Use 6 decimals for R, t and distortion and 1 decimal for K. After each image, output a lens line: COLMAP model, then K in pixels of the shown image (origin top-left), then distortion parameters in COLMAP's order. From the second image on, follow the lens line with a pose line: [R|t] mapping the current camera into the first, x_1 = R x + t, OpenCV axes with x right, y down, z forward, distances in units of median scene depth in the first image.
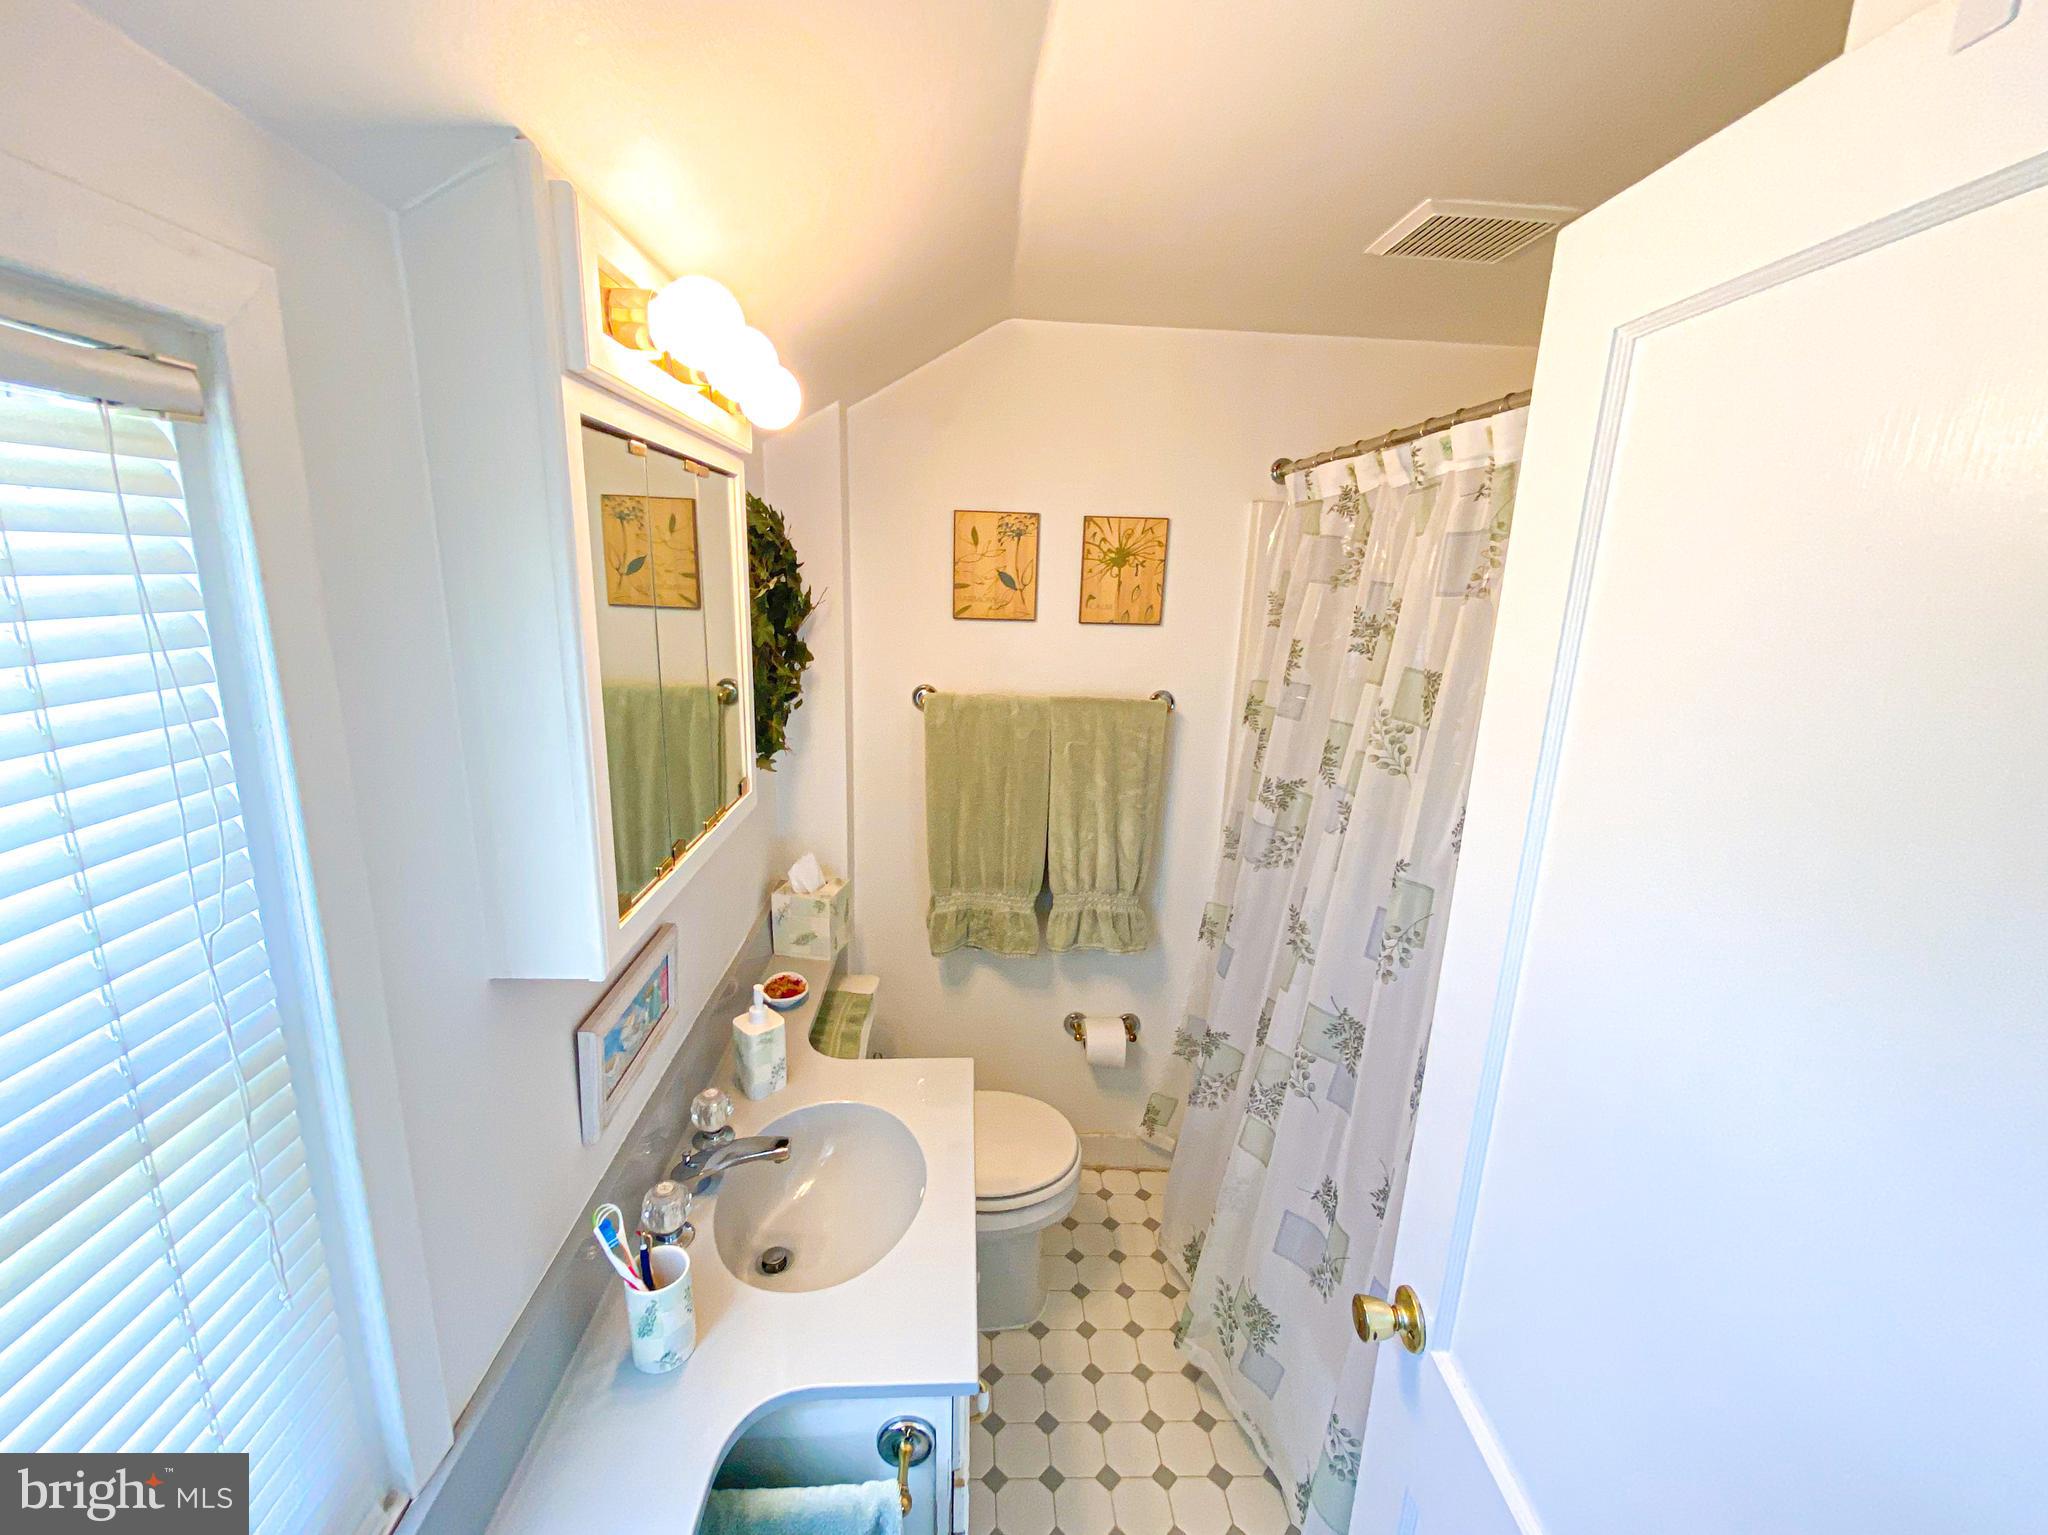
lens RADIAL K [[837.1, 0, 1002.9], [0, 837.1, 774.9], [0, 0, 1]] dist [0.003323, -0.003865]
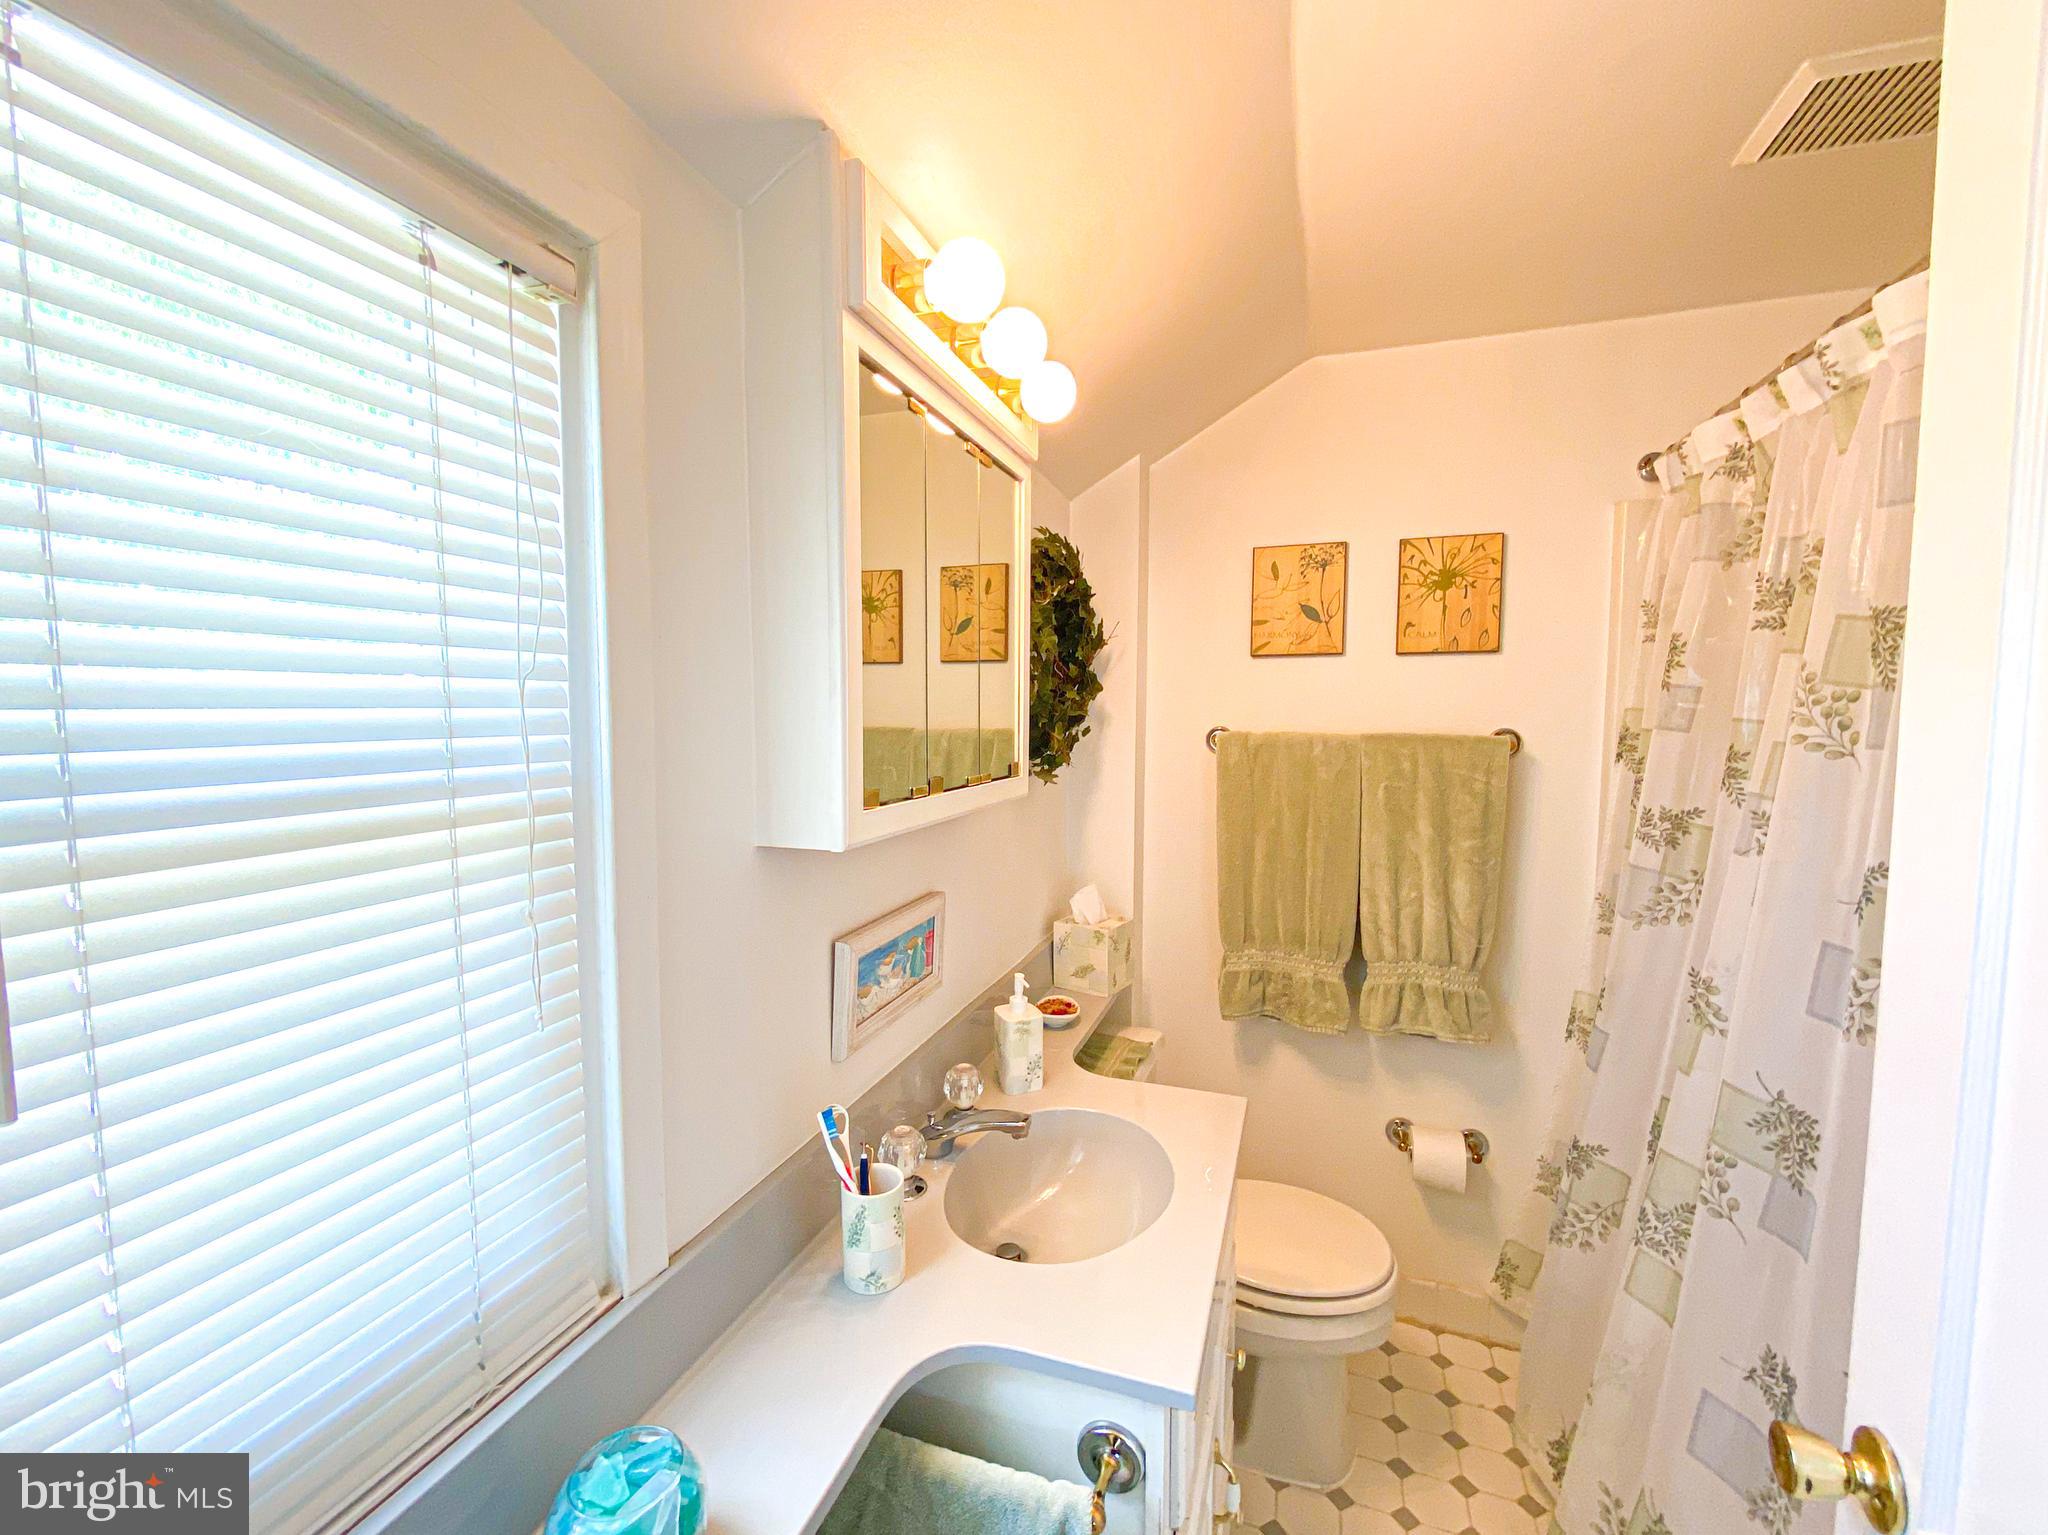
lens RADIAL K [[837.1, 0, 1009.9], [0, 837.1, 783.4], [0, 0, 1]] dist [0.003323, -0.003865]
pose [[0.924186, 0.002028, -0.381938, 0.059672], [-0.064848, 0.986300, -0.151679, 0.140053], [0.376398, 0.164948, 0.911656, 0.043039]]
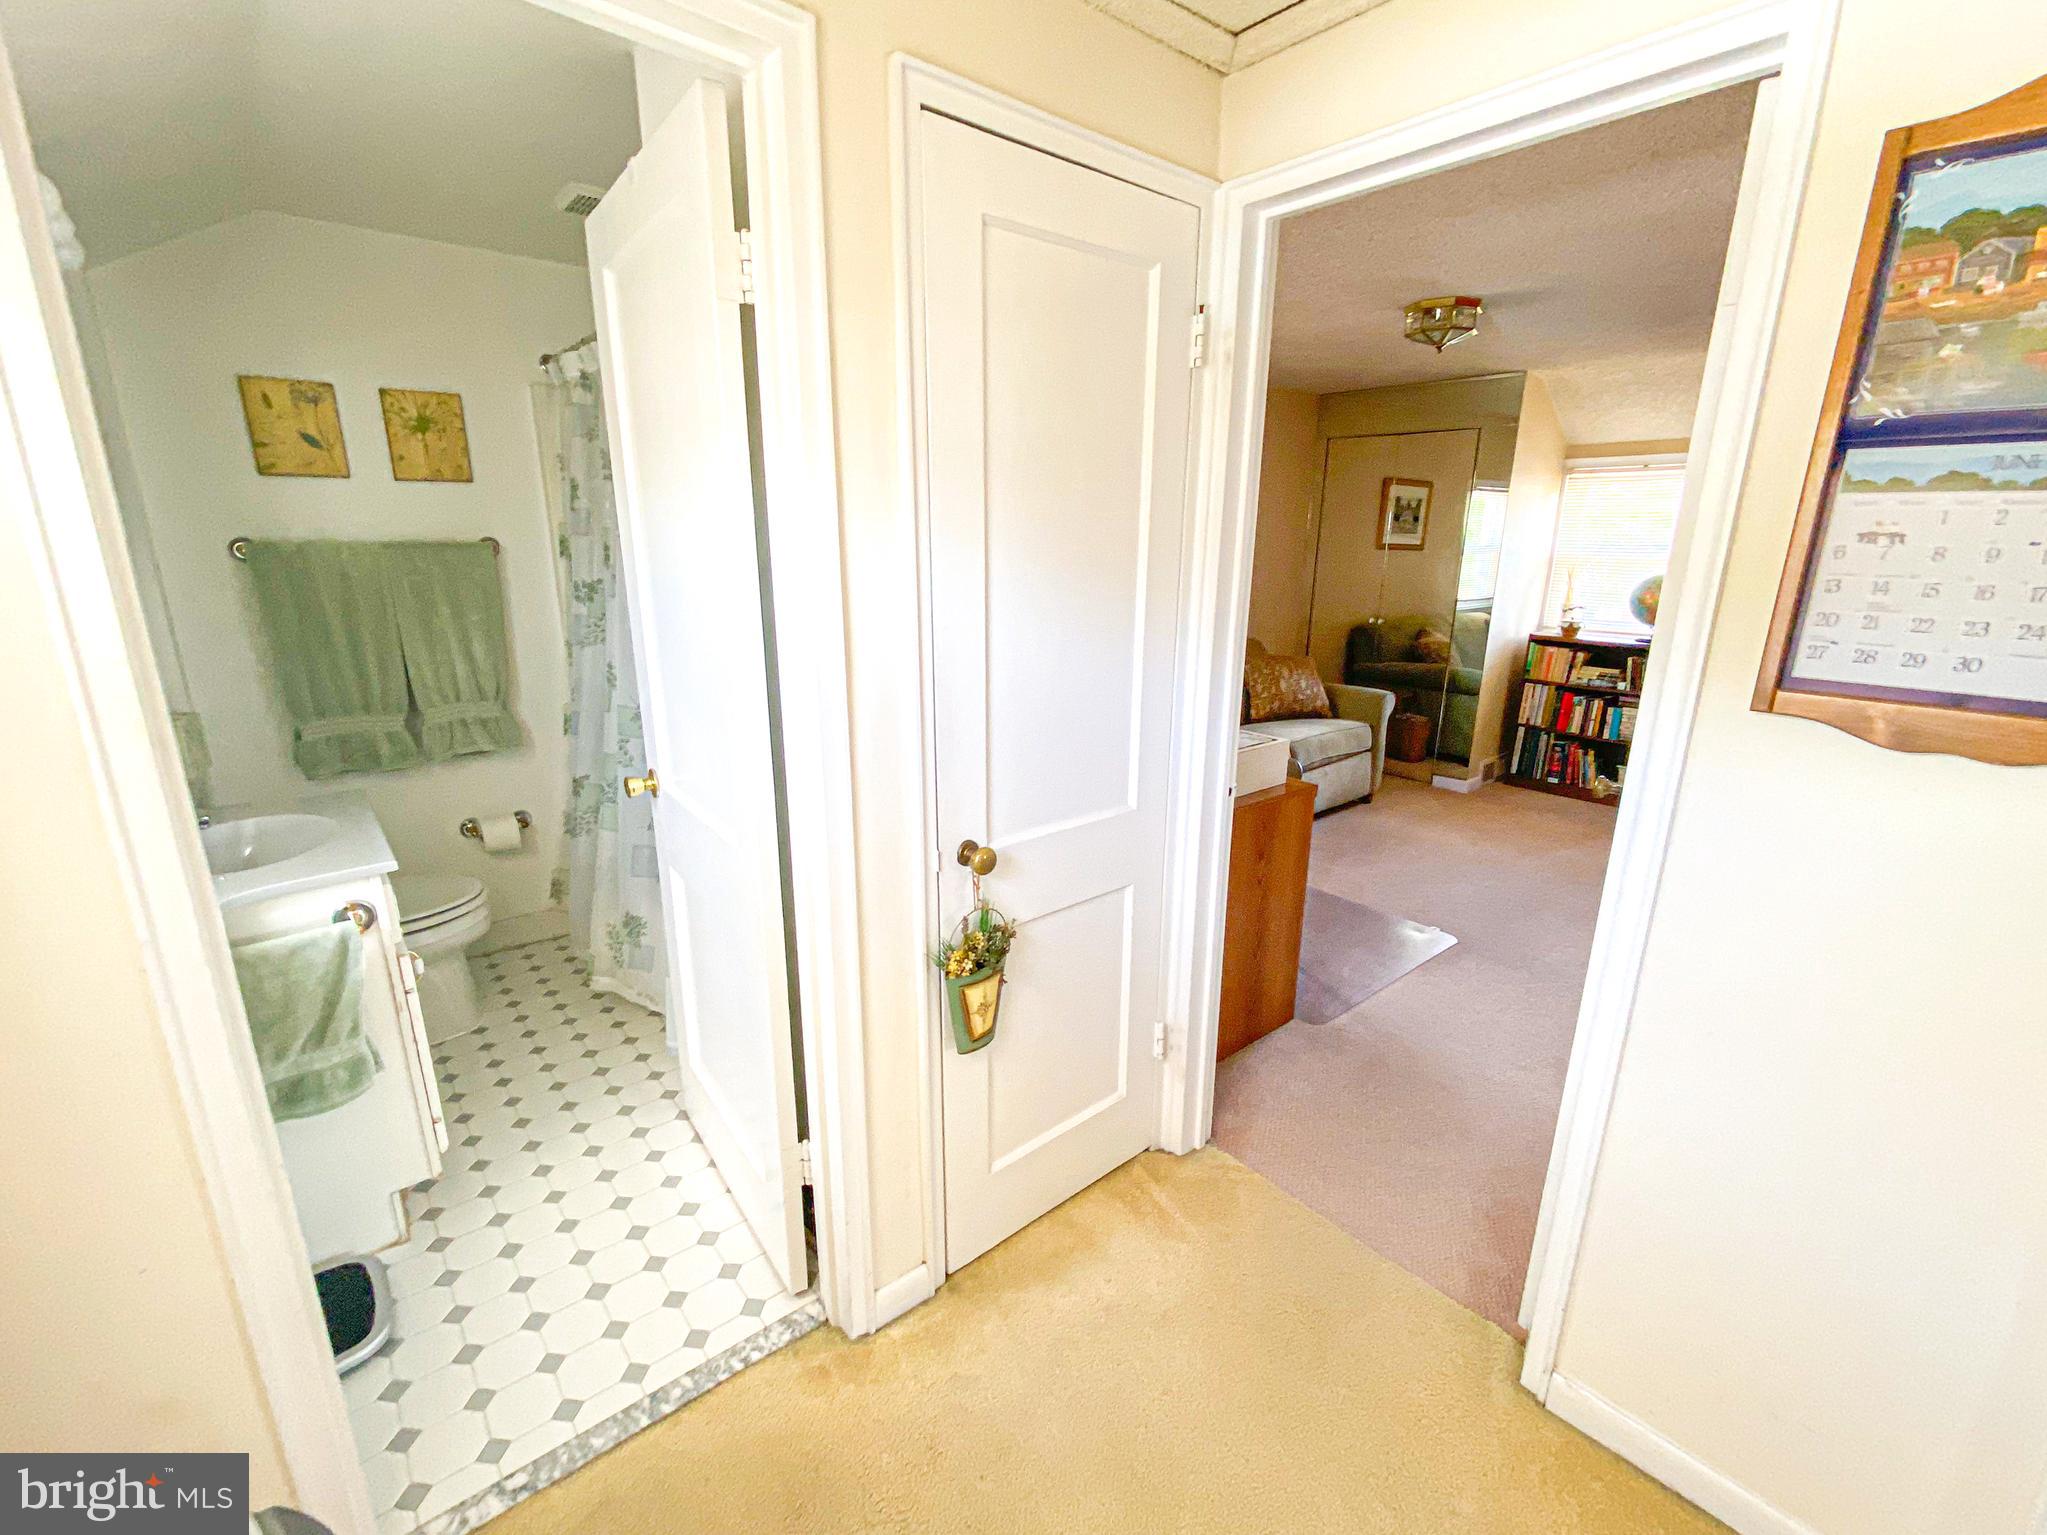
lens RADIAL K [[890.2, 0, 1010.3], [0, 890.2, 766.2], [0, 0, 1]] dist [0.000527, 0.000691]
pose [[0.793970, -0.186075, 0.578781, -0.027475], [0.168112, 0.982086, 0.085119, 0.304790], [-0.584252, 0.029718, 0.811028, -0.631299]]
